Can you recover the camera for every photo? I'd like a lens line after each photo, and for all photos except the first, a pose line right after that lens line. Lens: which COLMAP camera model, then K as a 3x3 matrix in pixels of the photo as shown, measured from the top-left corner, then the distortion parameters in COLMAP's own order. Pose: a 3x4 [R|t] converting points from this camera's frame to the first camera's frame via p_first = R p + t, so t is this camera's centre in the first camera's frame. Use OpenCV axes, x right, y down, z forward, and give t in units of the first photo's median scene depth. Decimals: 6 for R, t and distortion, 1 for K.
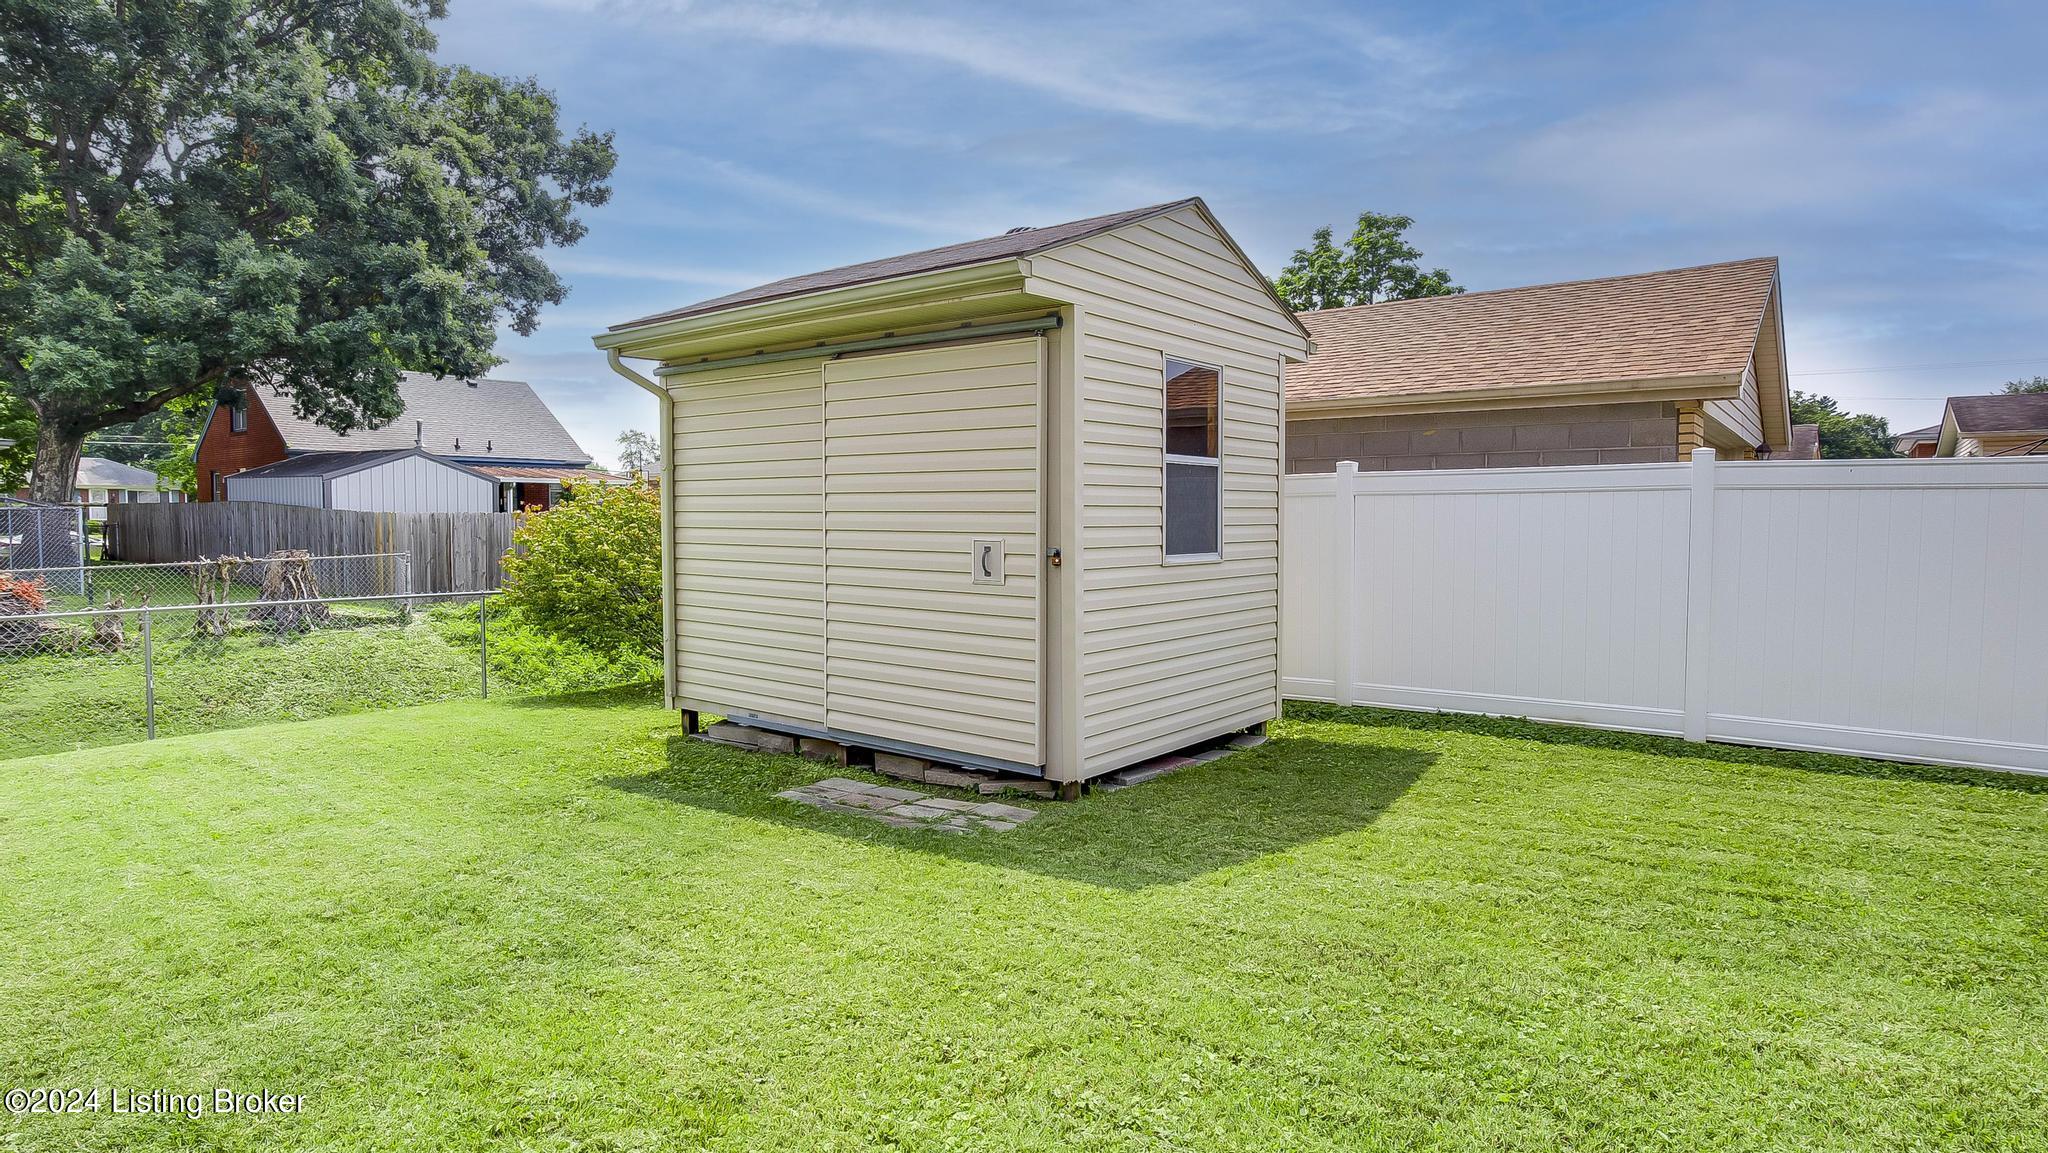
lens RADIAL K [[1093.9, 0, 1023.1], [0, 1093.9, 536.6], [0, 0, 1]] dist [-0.001754, -0.000752]
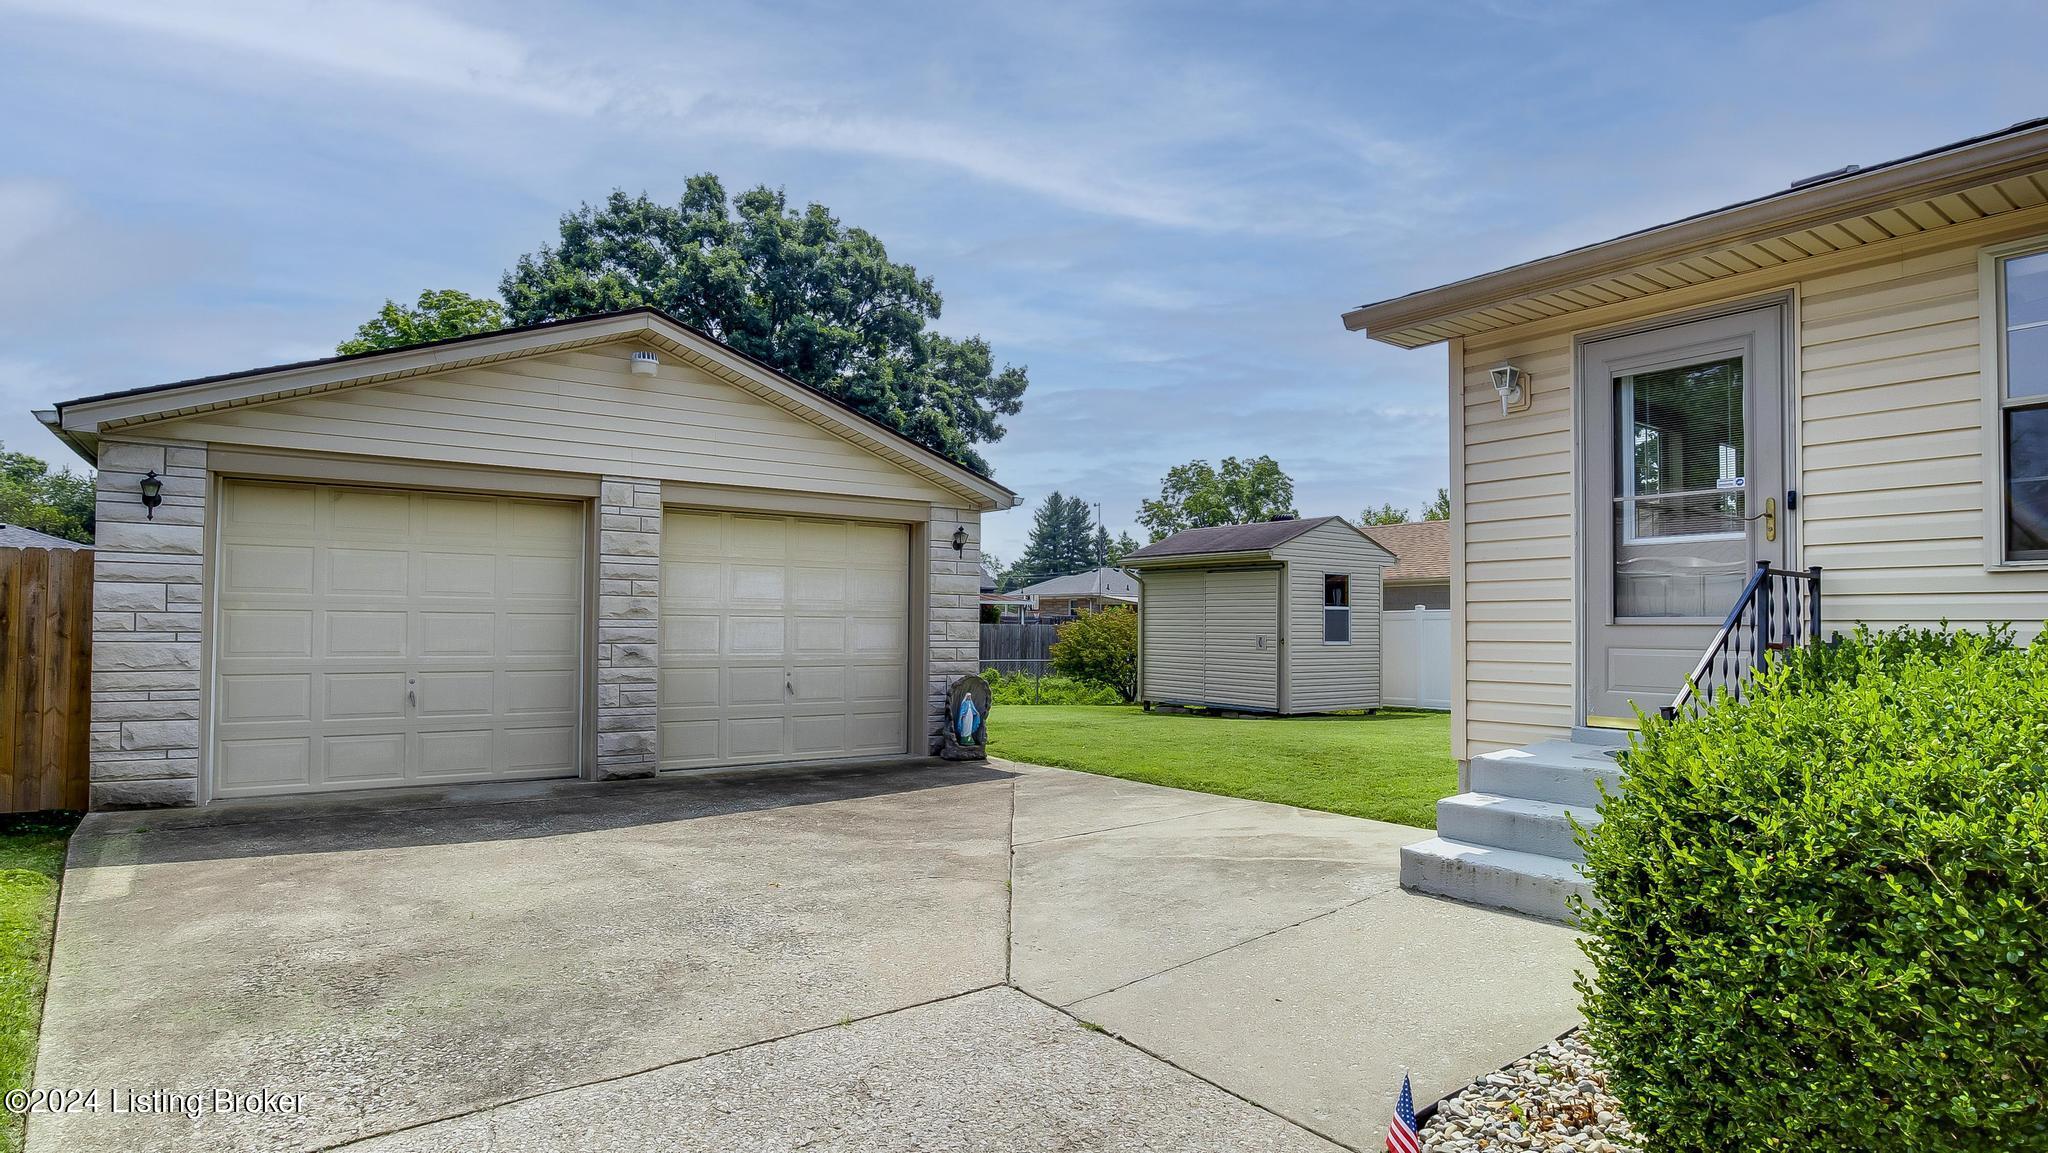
lens RADIAL K [[1062.9, 0, 1018.9], [0, 1062.9, 622.1], [0, 0, 1]] dist [-0.059772, -0.000004]
pose [[0.957272, 0.004209, -0.289157, 0.047920], [-0.010739, 0.999722, -0.021002, 0.009785], [0.288989, 0.023210, 0.957051, -0.548636]]
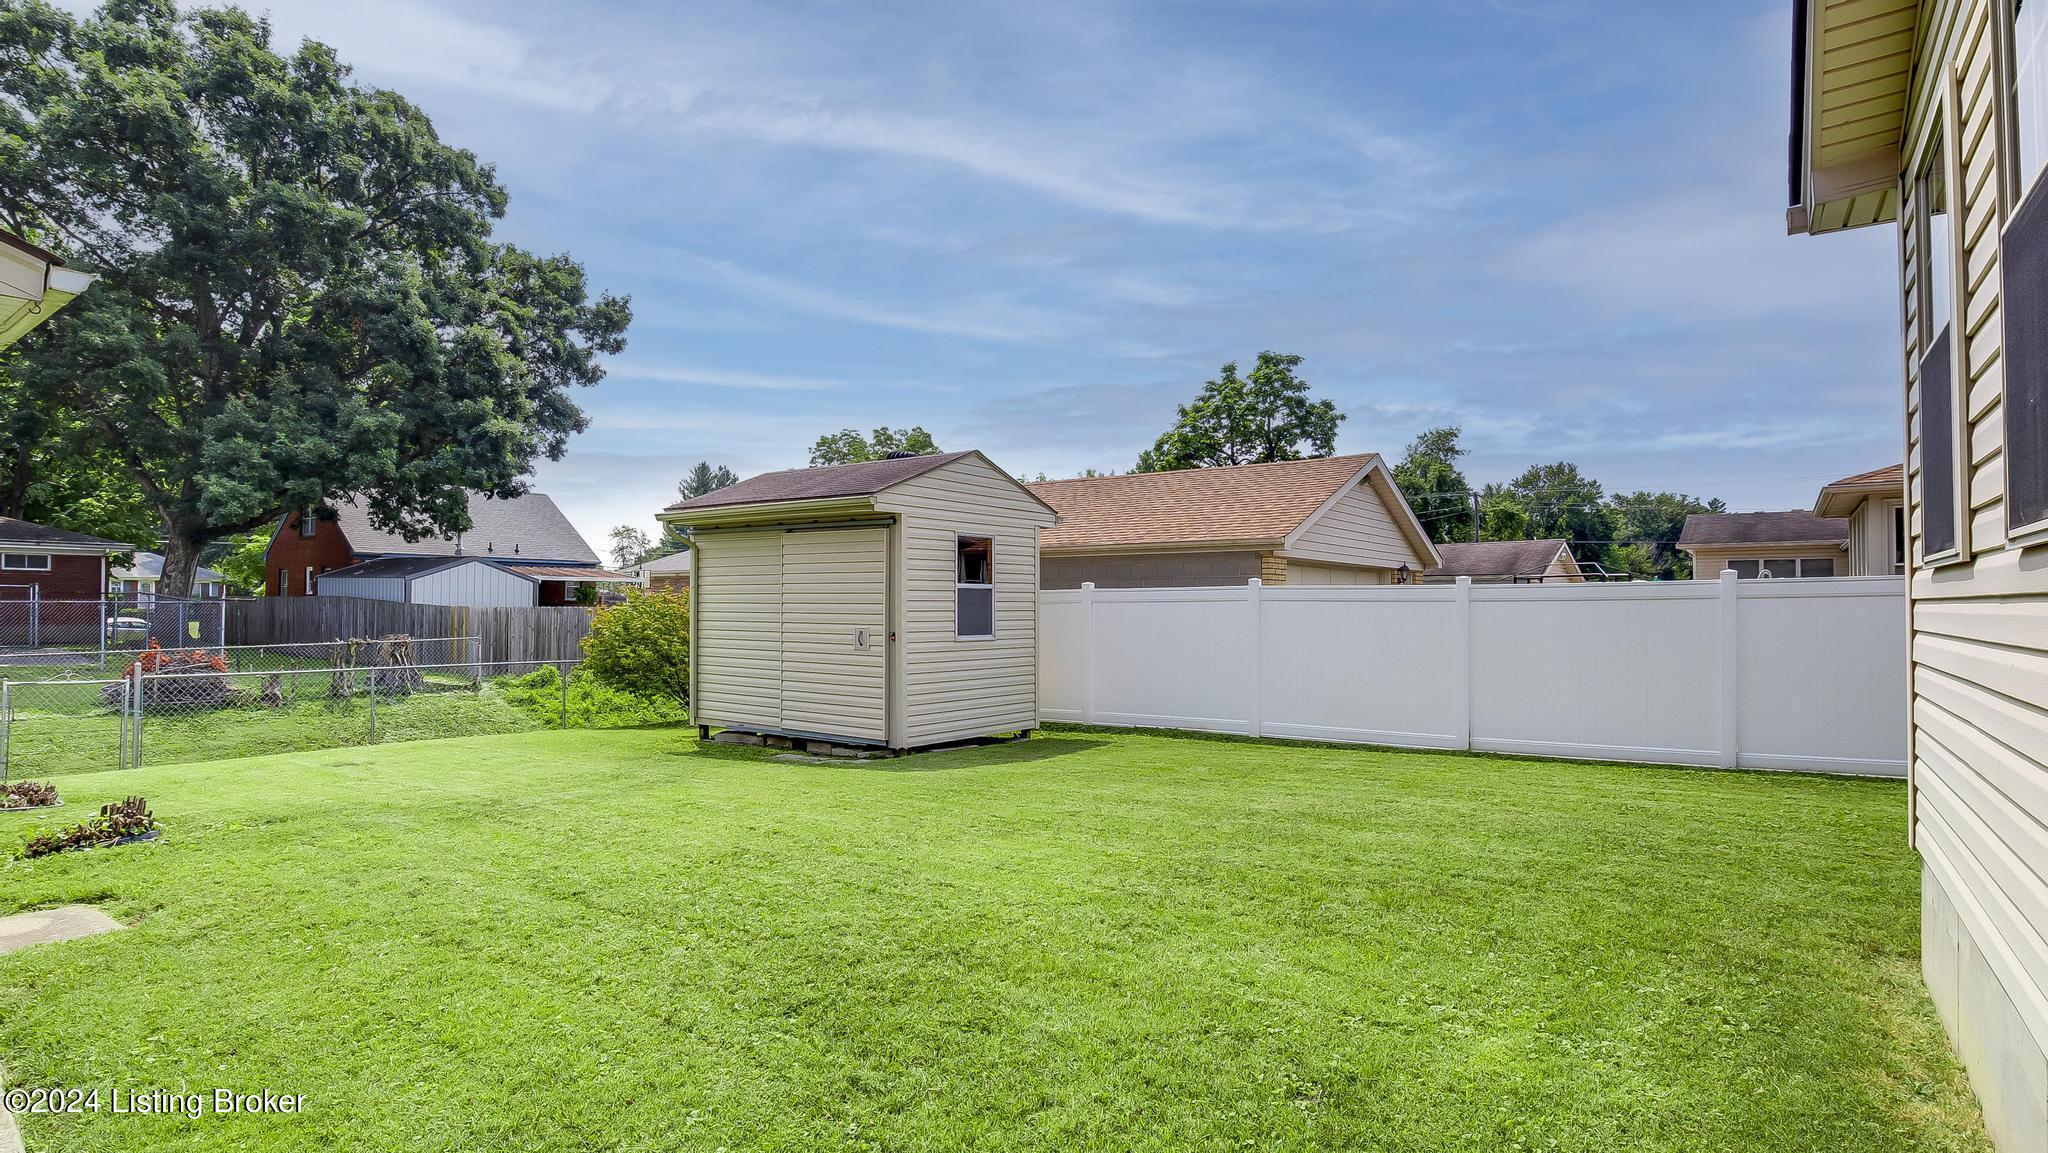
lens RADIAL K [[1041.7, 0, 1024.0], [0, 1041.7, 576.5], [0, 0, 1]] dist [-0.017535, 0.000076]
pose [[0.999630, 0.002599, 0.027059, 0.057747], [-0.001339, 0.998919, -0.046461, -0.000526], [-0.027150, 0.046408, 0.998554, -0.246917]]
